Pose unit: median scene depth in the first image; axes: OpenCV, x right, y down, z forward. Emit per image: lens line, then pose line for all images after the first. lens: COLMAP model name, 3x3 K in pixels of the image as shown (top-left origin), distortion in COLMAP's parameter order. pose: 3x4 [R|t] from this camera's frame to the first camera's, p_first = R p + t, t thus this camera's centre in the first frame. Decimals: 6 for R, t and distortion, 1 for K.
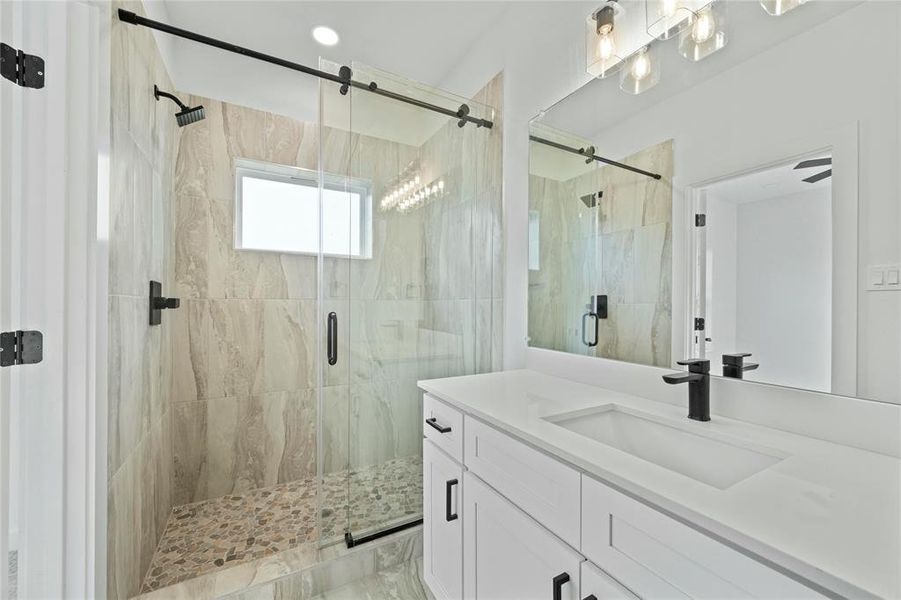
lens RADIAL K [[357.3, 0, 448.9], [0, 357.3, 307.8], [0, 0, 1]] dist [-0.004766, 0.000109]
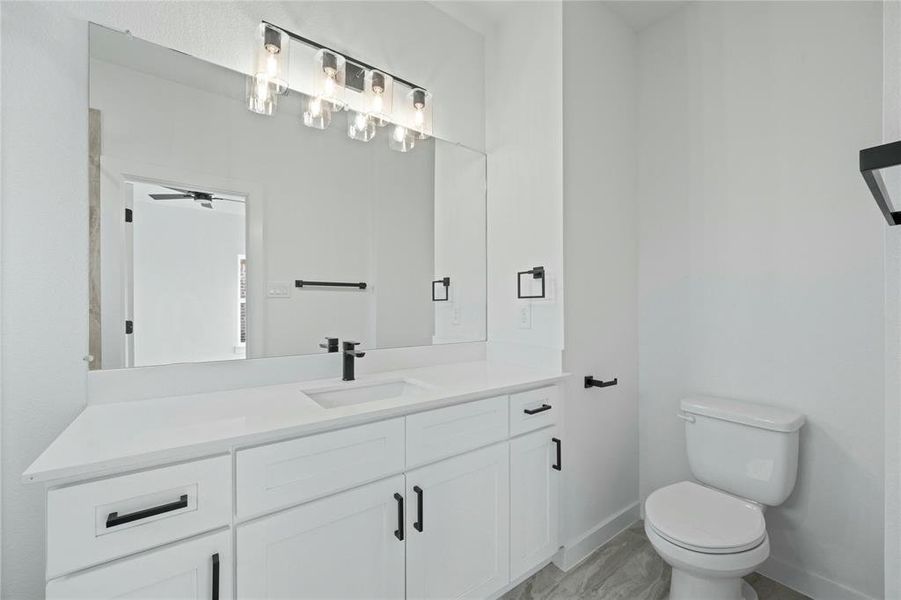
lens RADIAL K [[362.4, 0, 447.4], [0, 362.4, 309.9], [0, 0, 1]] dist [-0.001984, 0.000171]
pose [[-0.122716, -0.012258, 0.992366, -0.505787], [0.014285, 0.999798, 0.014116, -0.000526], [-0.992339, 0.015908, -0.122516, 0.437299]]
